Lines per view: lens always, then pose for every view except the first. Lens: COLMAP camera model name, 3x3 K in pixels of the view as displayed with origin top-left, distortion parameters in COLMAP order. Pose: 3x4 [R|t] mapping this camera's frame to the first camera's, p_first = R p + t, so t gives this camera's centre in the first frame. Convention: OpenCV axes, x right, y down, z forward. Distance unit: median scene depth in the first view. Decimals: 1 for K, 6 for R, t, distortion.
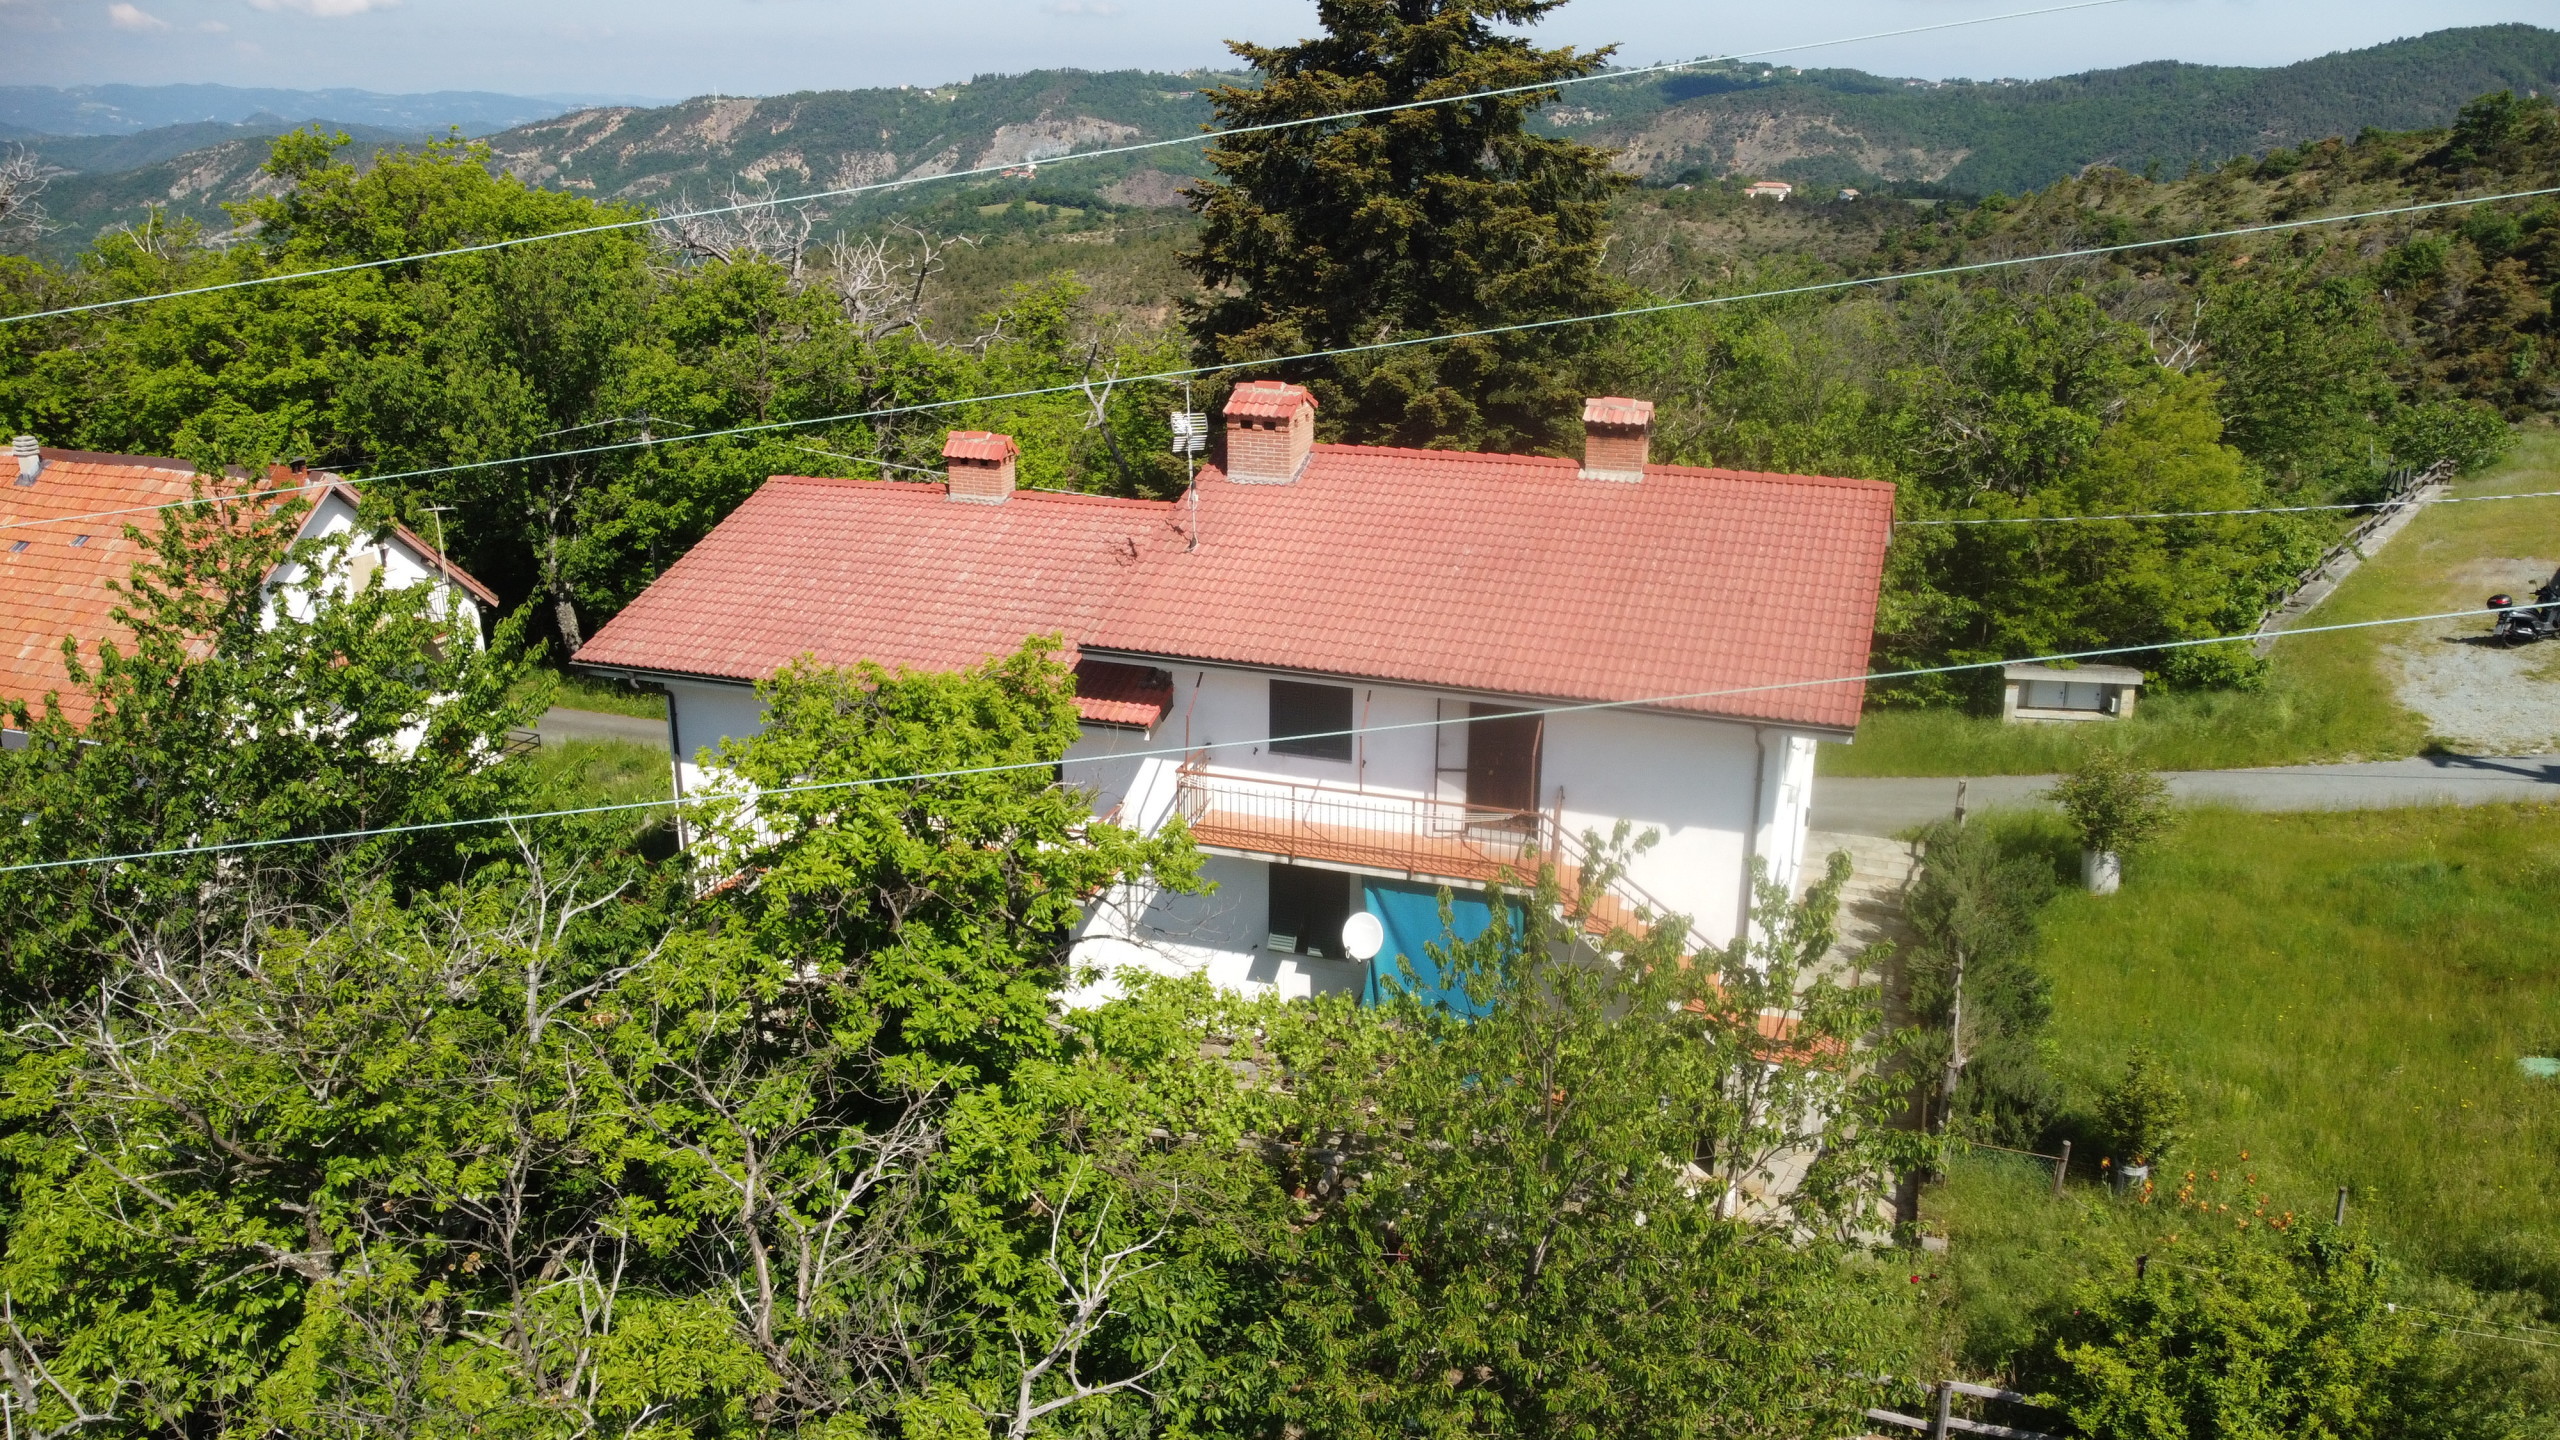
lens RADIAL K [[1935.3, 0, 1271.8], [0, 1935.3, 715.0], [0, 0, 1]] dist [-0.025811, 0.007830]
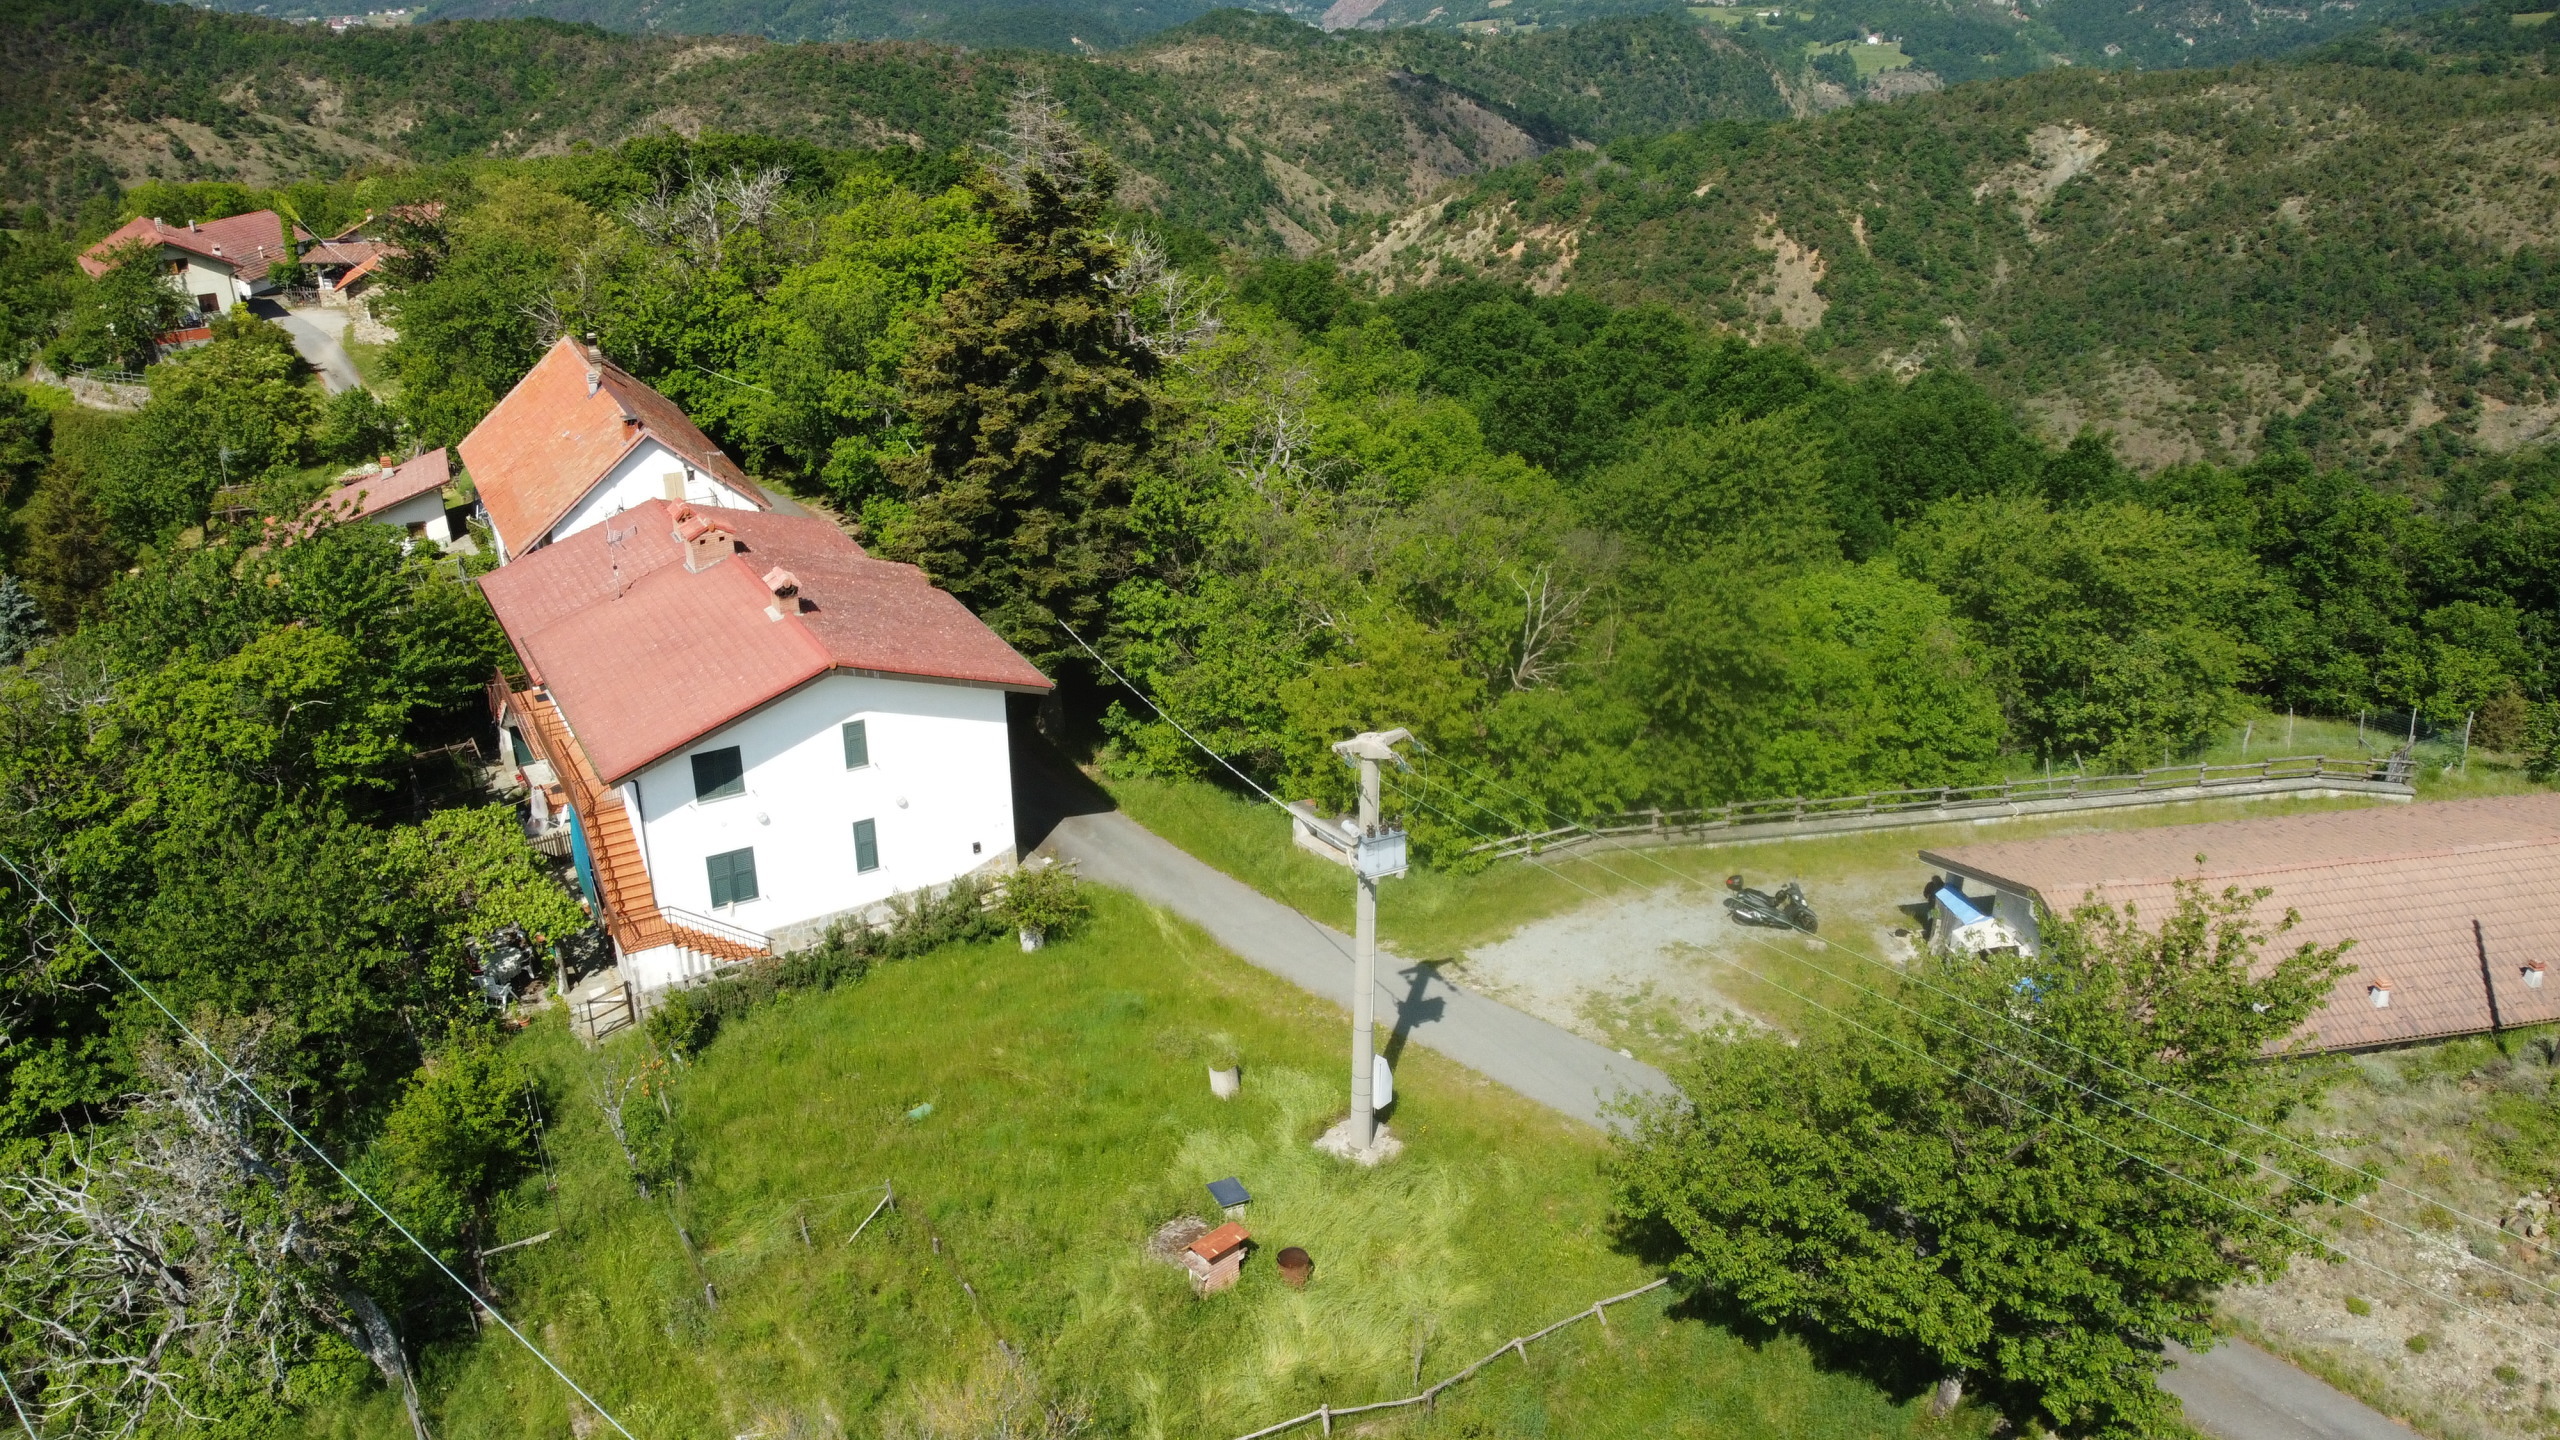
lens RADIAL K [[1935.3, 0, 1273.0], [0, 1935.3, 730.5], [0, 0, 1]] dist [-0.025811, 0.007830]
pose [[0.751118, 0.274073, -0.600588, 1.538130], [-0.201339, 0.961511, 0.186974, -0.424759], [0.628716, -0.019518, 0.777390, -0.063559]]
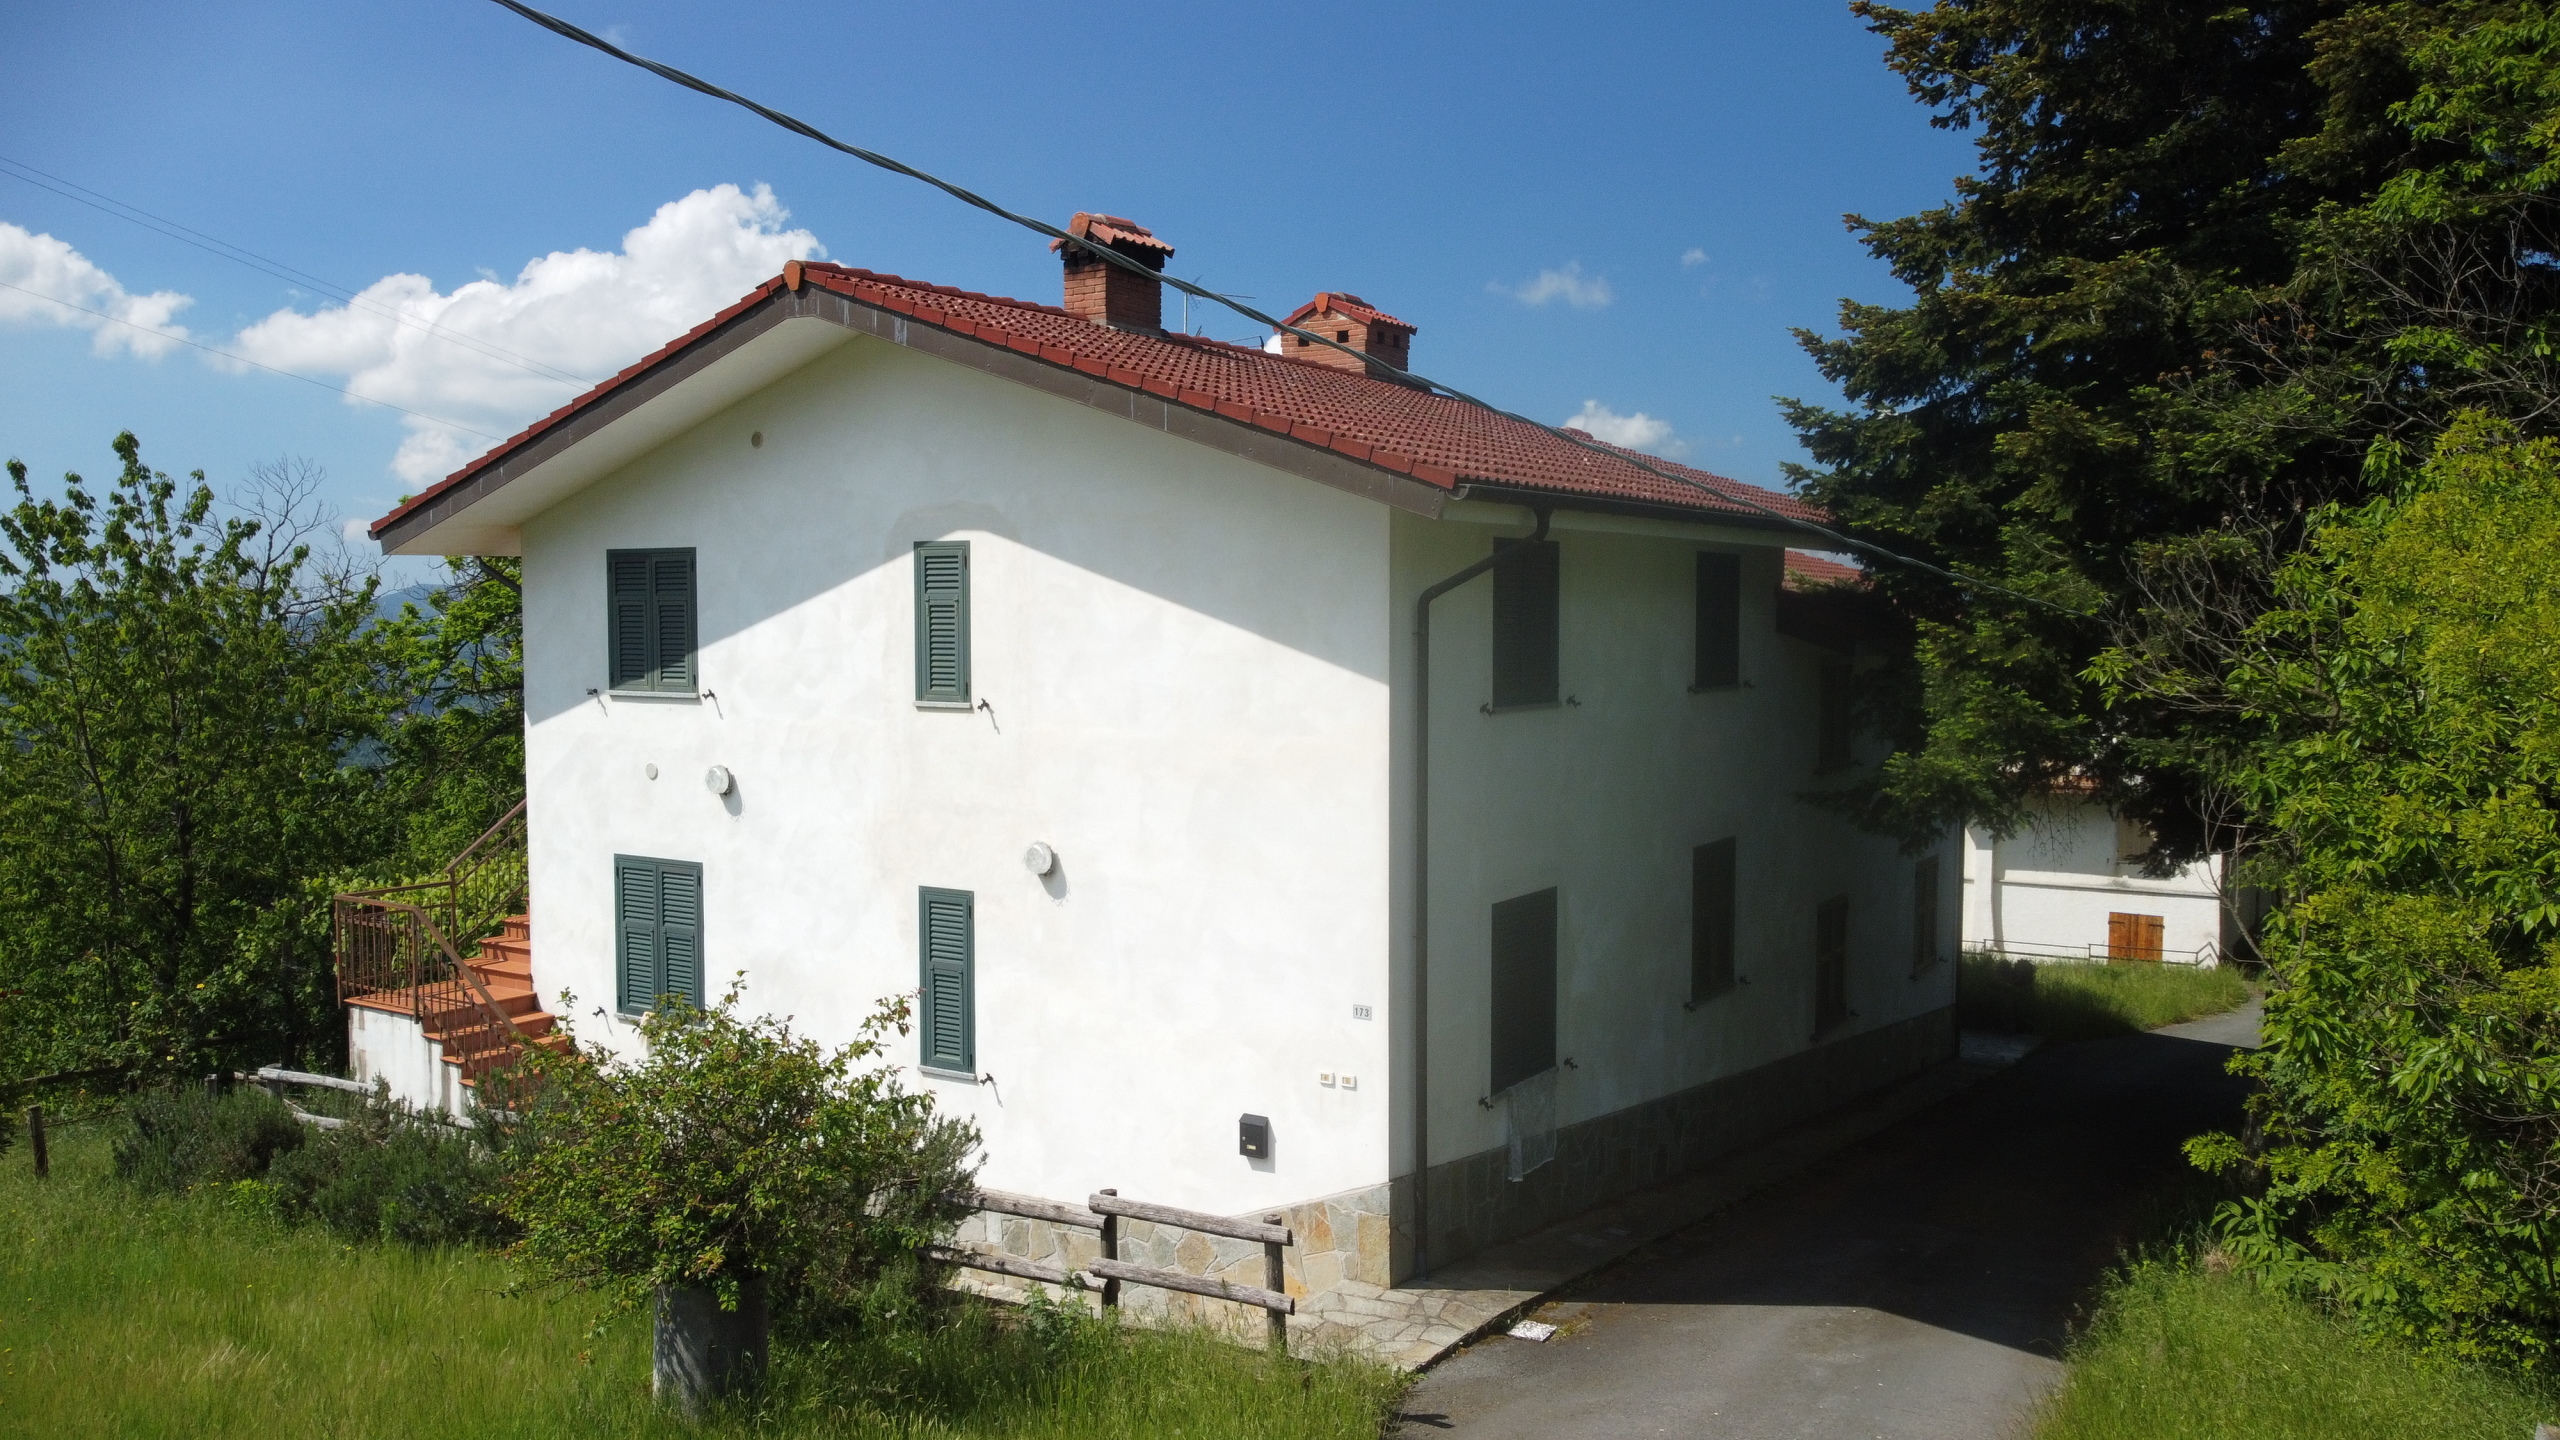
lens RADIAL K [[1935.3, 0, 1275.3], [0, 1935.3, 721.6], [0, 0, 1]] dist [-0.025811, 0.007830]
pose [[-0.227828, 0.053043, -0.972256, 0.769641], [-0.304531, 0.944541, 0.122892, -0.098429], [0.924854, 0.324080, -0.199040, 1.194979]]
